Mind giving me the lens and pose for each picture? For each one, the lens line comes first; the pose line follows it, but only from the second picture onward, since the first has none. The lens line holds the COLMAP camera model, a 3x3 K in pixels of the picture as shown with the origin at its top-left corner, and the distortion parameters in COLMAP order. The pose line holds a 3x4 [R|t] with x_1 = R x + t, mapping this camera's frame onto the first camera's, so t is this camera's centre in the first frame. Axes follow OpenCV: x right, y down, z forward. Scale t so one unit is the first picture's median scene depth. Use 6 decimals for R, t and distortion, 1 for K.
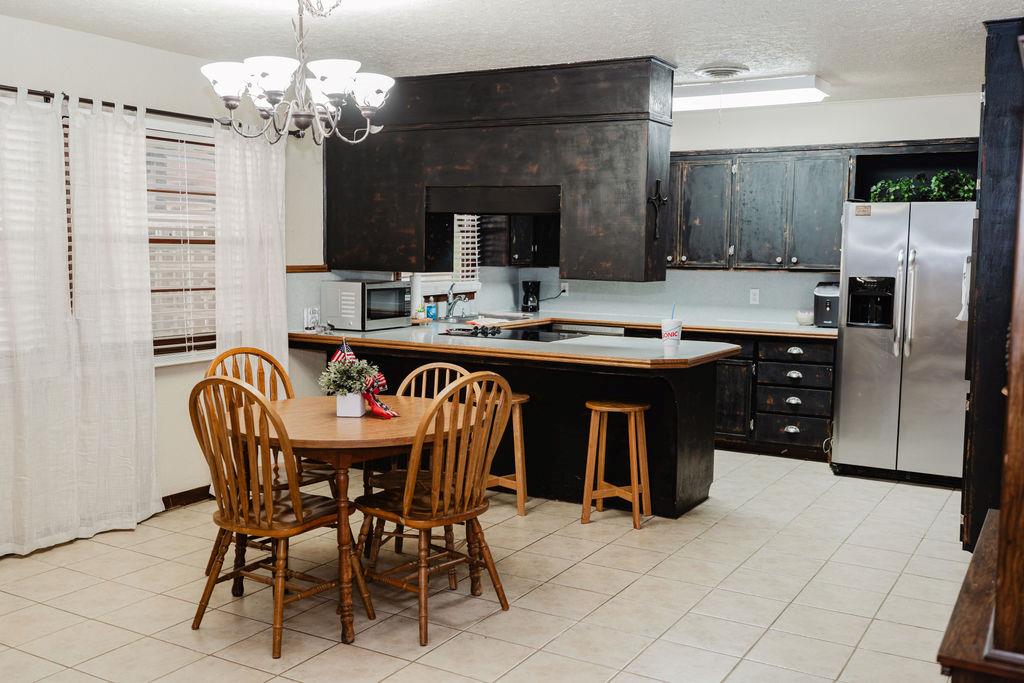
lens RADIAL K [[985.3, 0, 512.0], [0, 985.3, 341.5], [0, 0, 1]] dist [0.007608, 0.013274]
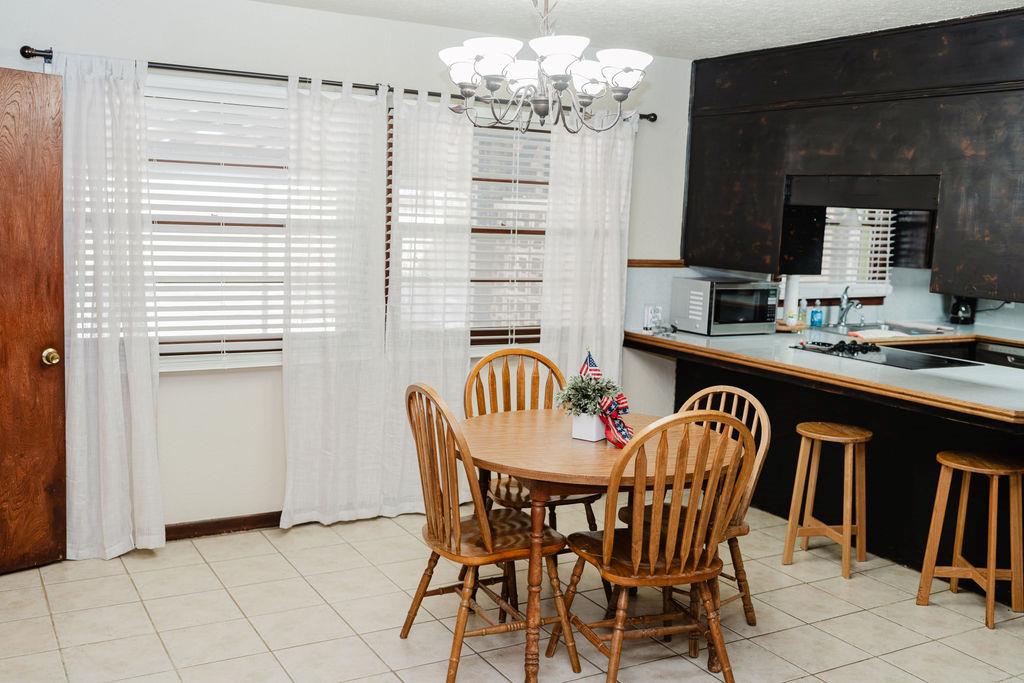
lens RADIAL K [[994.6, 0, 509.5], [0, 994.6, 342.5], [0, 0, 1]] dist [0.007835, 0.004727]
pose [[0.869398, 0.085317, -0.486692, 0.134197], [-0.075490, 0.996352, 0.039810, -0.027042], [0.488312, 0.002129, 0.872666, 0.120446]]
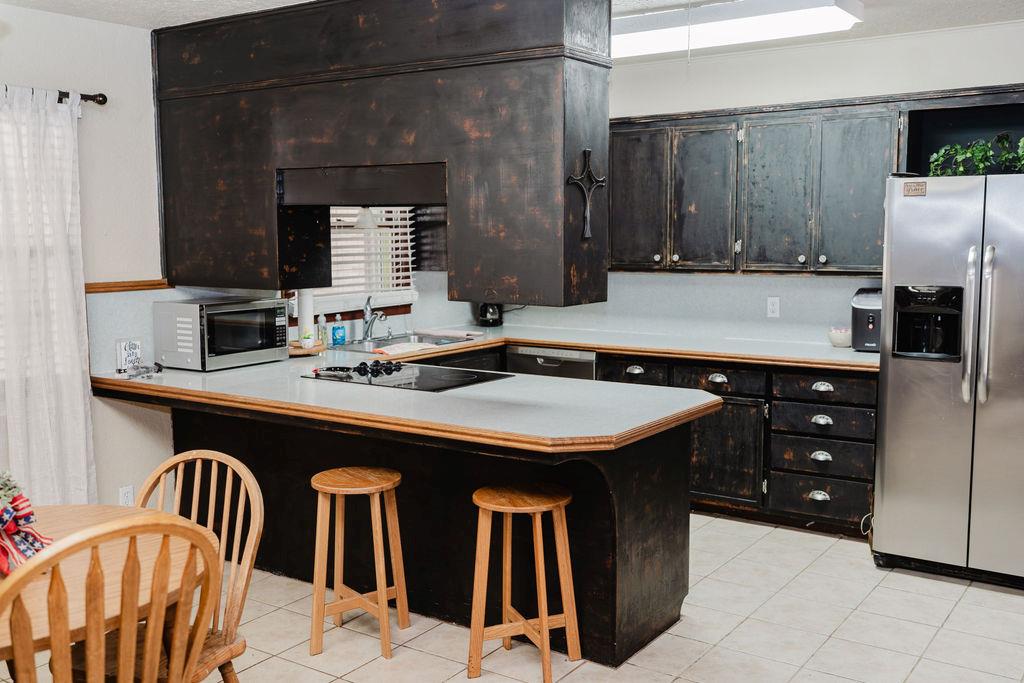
lens RADIAL K [[994.6, 0, 509.5], [0, 994.6, 342.5], [0, 0, 1]] dist [0.007835, 0.004727]
pose [[0.997238, -0.010369, -0.073550, 0.126737], [0.011539, 0.999813, 0.015508, -0.040892], [0.073375, -0.016314, 0.997171, 0.292414]]
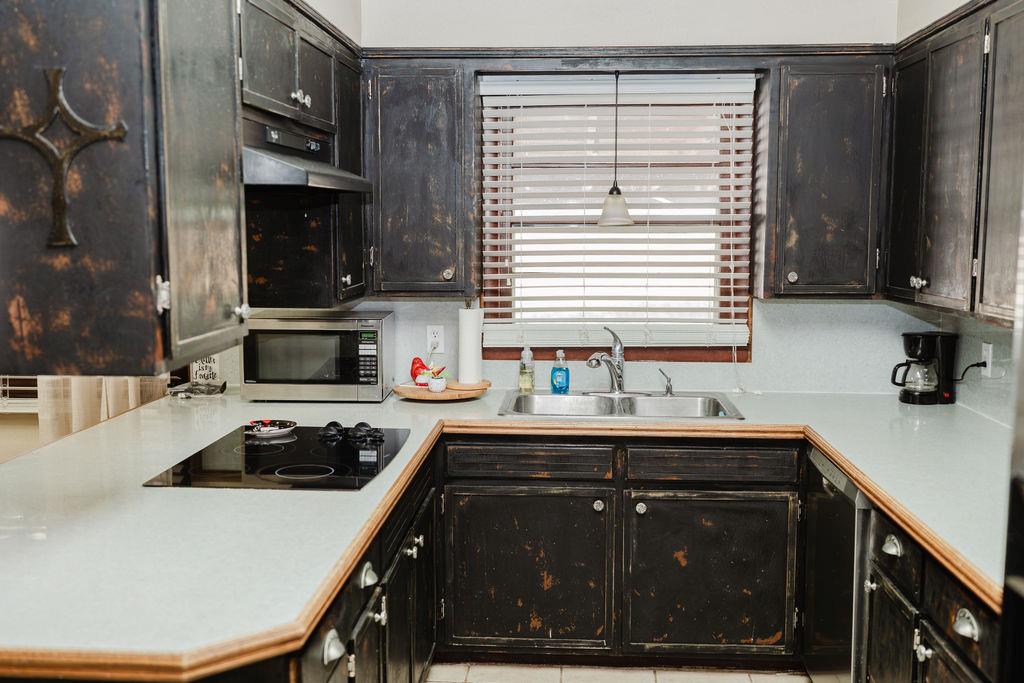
lens RADIAL K [[994.6, 0, 509.5], [0, 994.6, 342.5], [0, 0, 1]] dist [0.007835, 0.004727]
pose [[0.449757, 0.086652, -0.888938, 0.448893], [-0.080808, 0.995149, 0.056121, -0.091843], [0.889488, 0.046592, 0.454577, 0.877168]]
